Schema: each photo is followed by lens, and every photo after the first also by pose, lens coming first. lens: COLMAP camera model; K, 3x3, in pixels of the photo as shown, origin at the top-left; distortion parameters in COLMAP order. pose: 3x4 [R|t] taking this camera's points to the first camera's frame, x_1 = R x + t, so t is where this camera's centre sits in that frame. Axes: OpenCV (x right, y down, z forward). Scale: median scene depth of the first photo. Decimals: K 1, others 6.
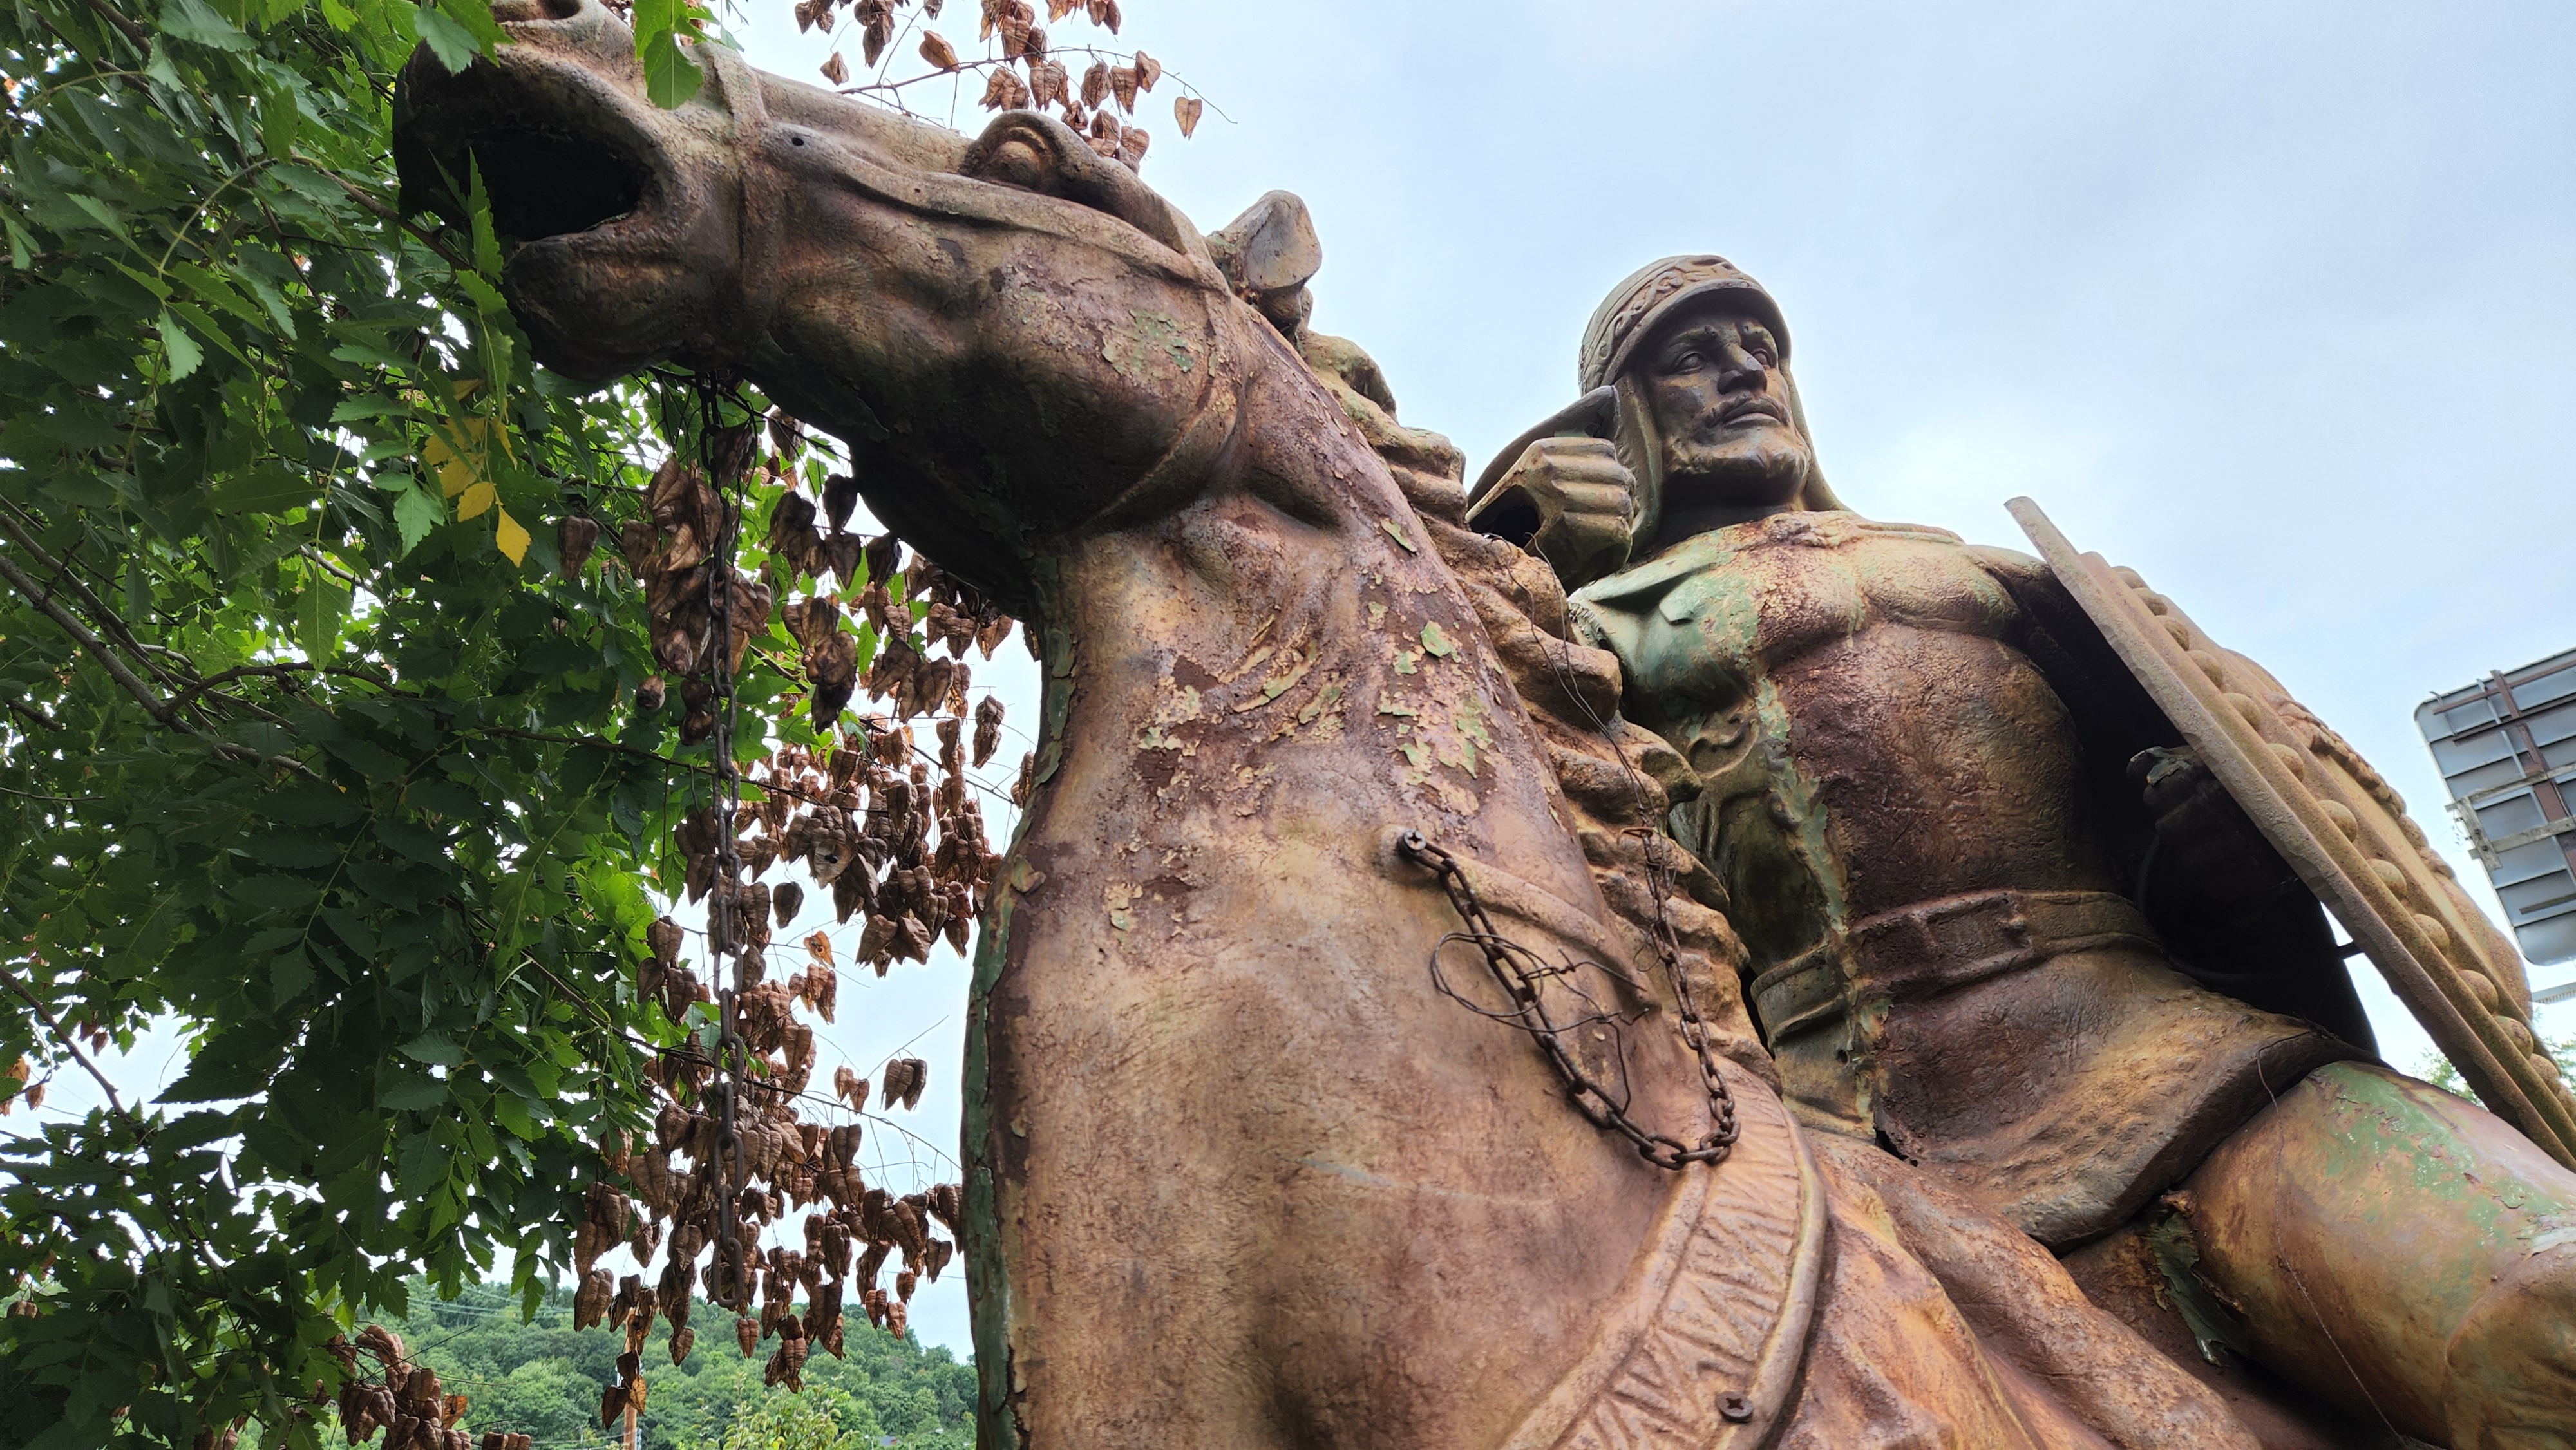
lens RADIAL K [[1727.6, 0, 1250.7], [0, 1727.6, 706.7], [0, 0, 1]] dist [0.084515, -0.070653]
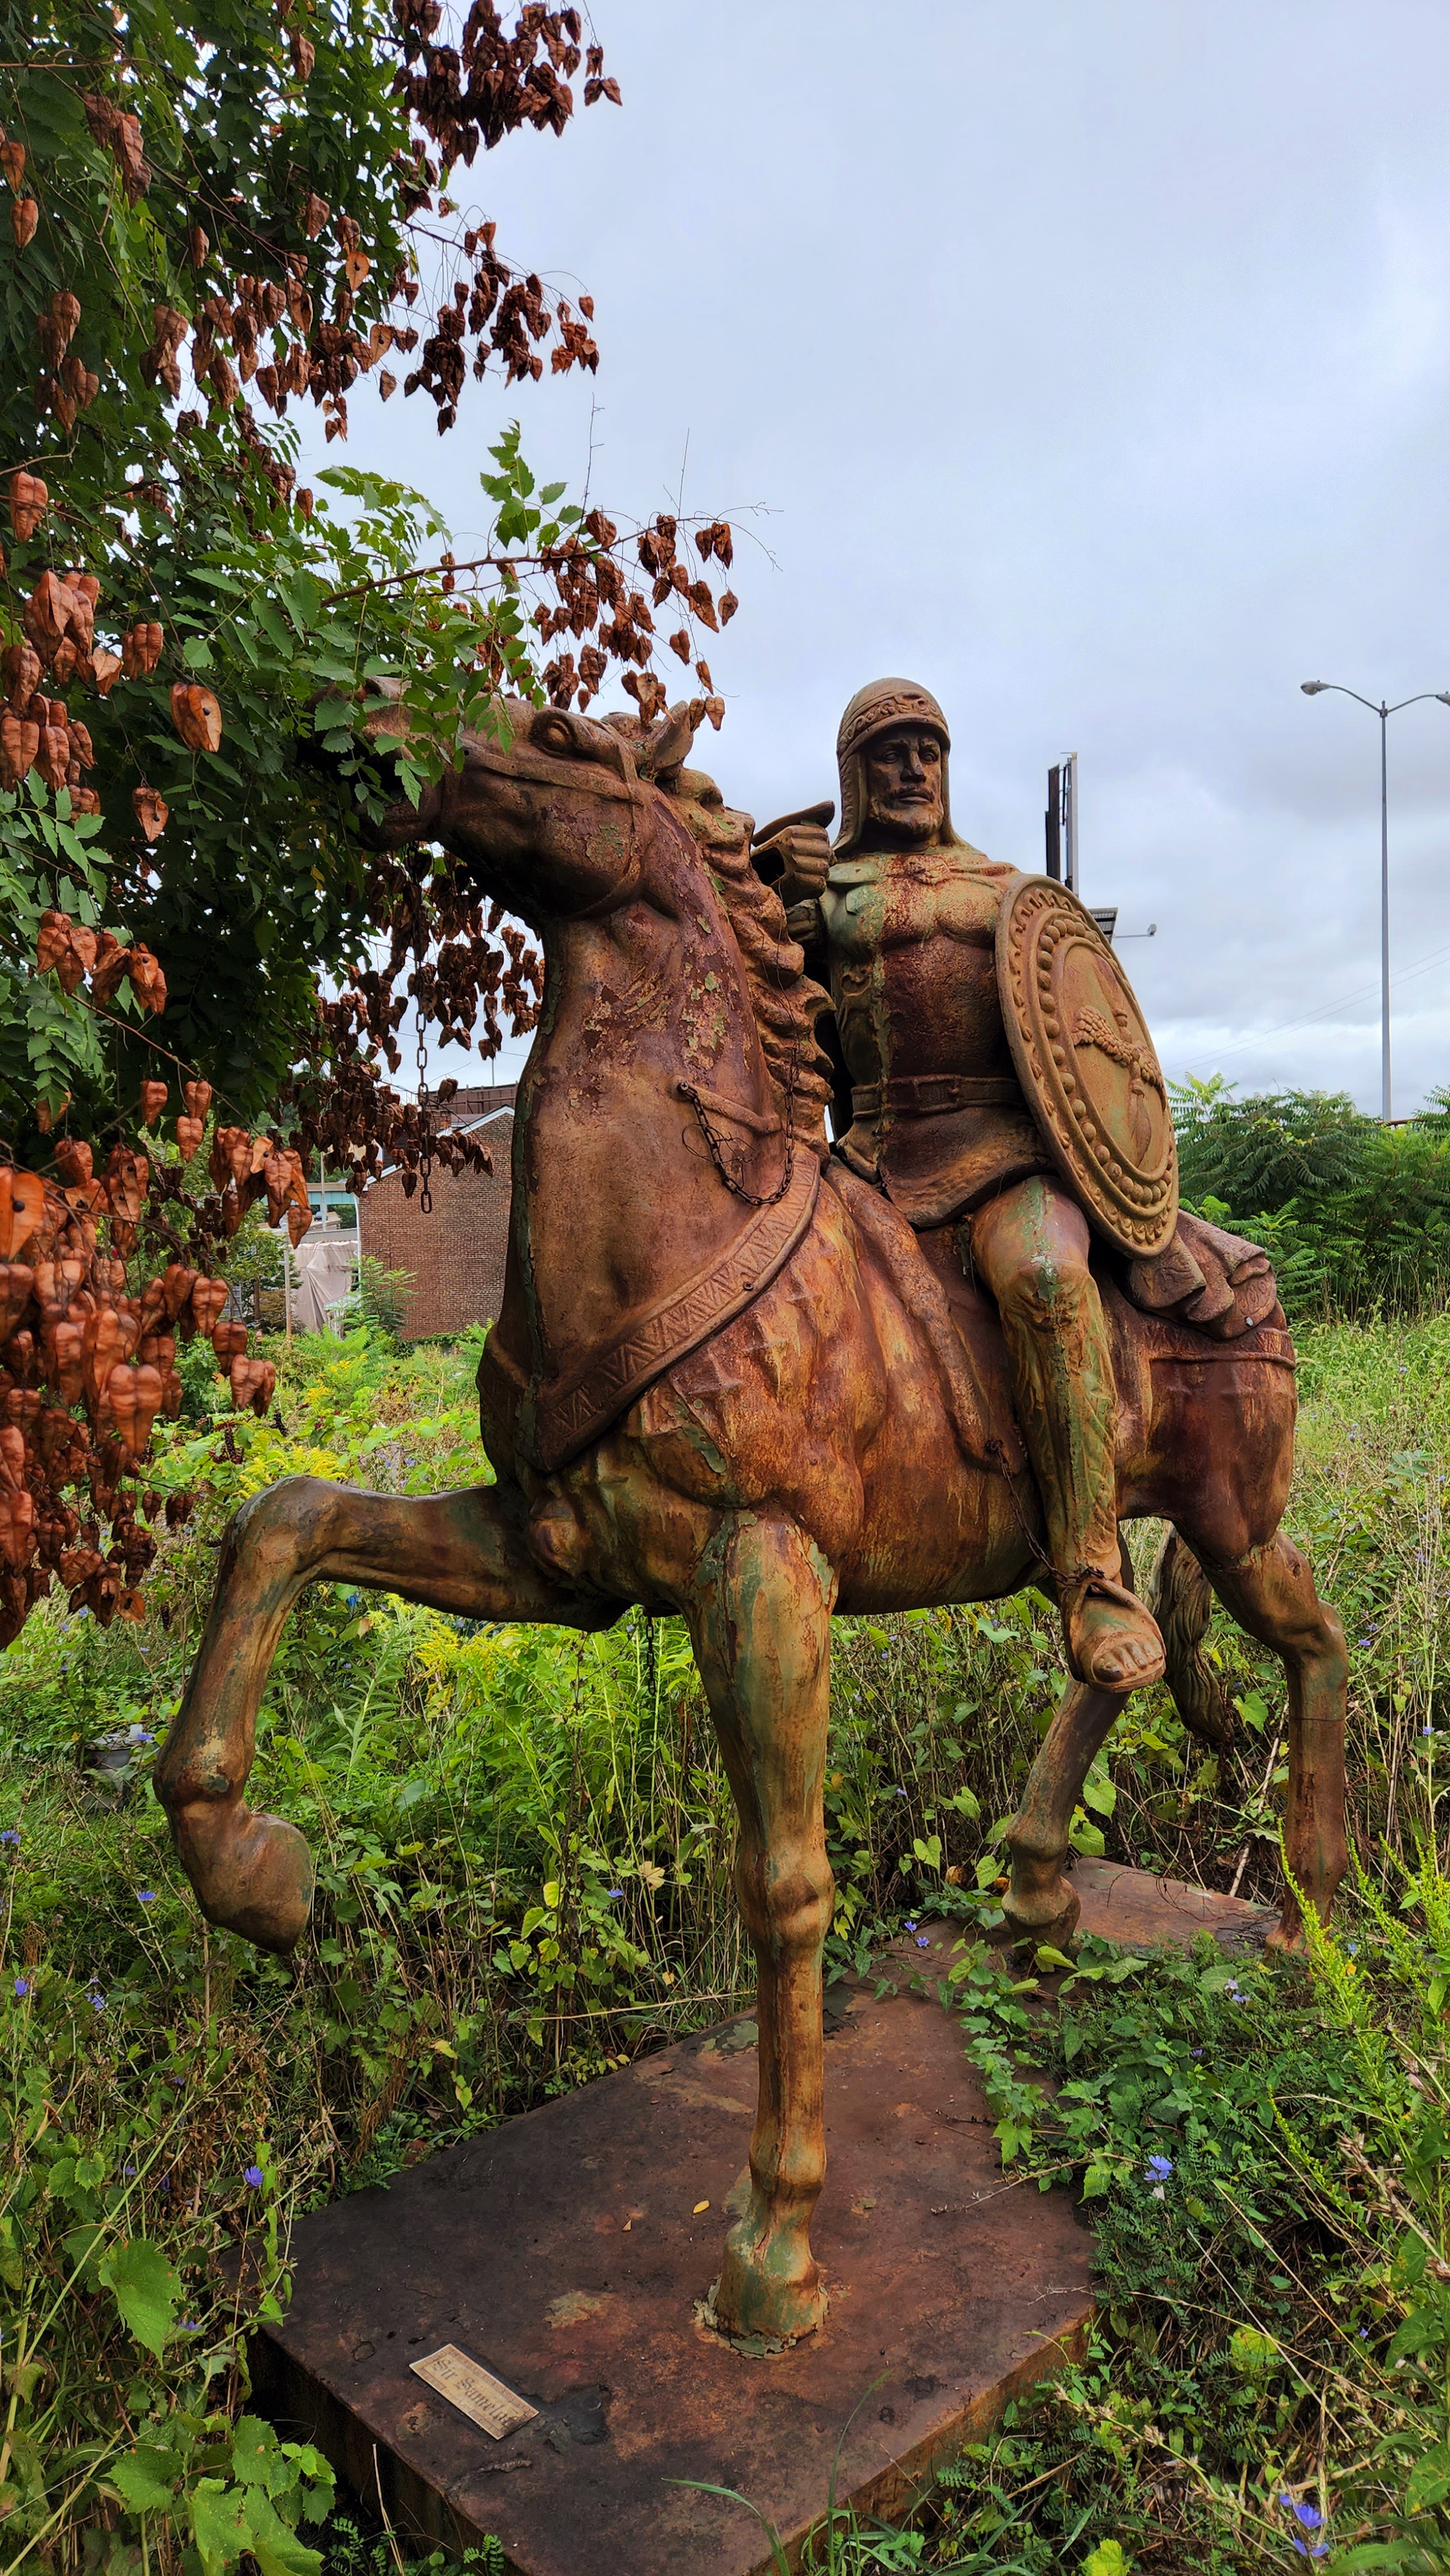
lens RADIAL K [[1727.6, 0, 748.0], [0, 1727.6, 1254.6], [0, 0, 1]] dist [0.084515, -0.070653]
pose [[0.987818, 0.111384, 0.108670, -0.060491], [-0.147172, 0.895575, 0.419863, -0.706118], [-0.050556, -0.430742, 0.901058, -1.320900]]
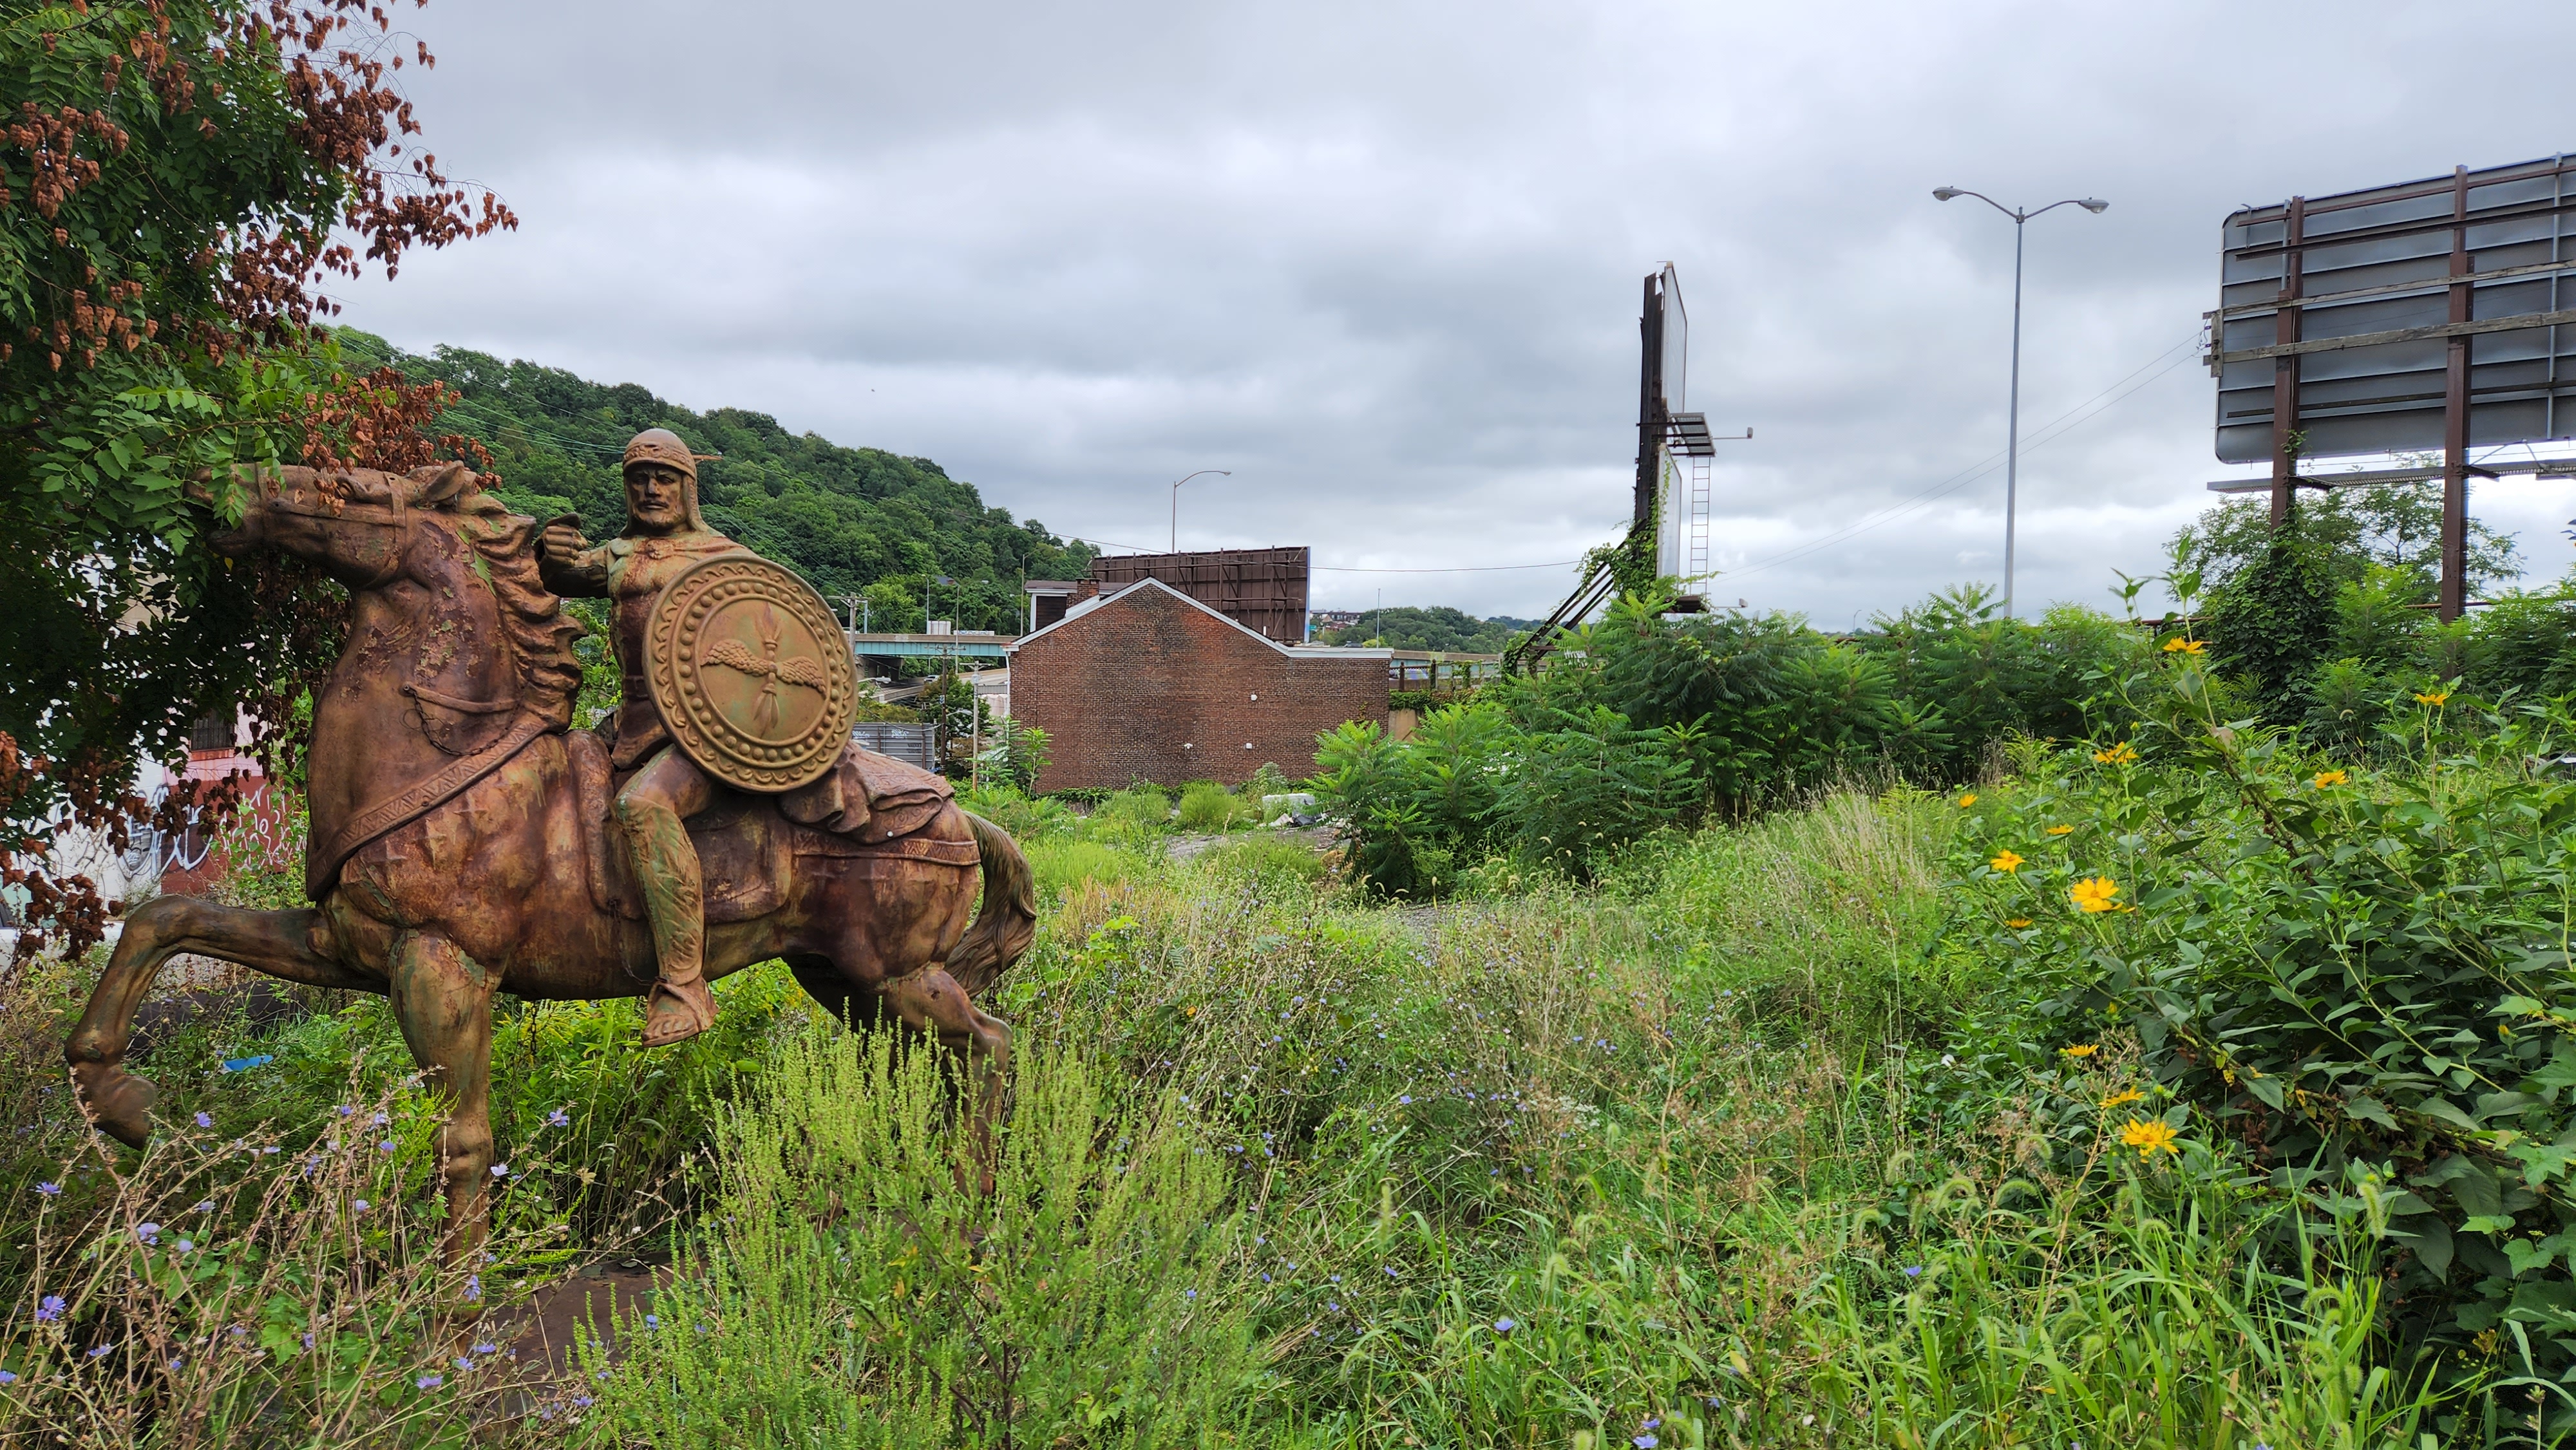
lens RADIAL K [[1727.6, 0, 1261.1], [0, 1727.6, 698.9], [0, 0, 1]] dist [0.084515, -0.070653]
pose [[0.987163, 0.159160, -0.013293, 2.106782], [-0.138219, 0.893044, 0.428214, -1.942217], [0.080026, -0.420880, 0.903579, -2.719771]]
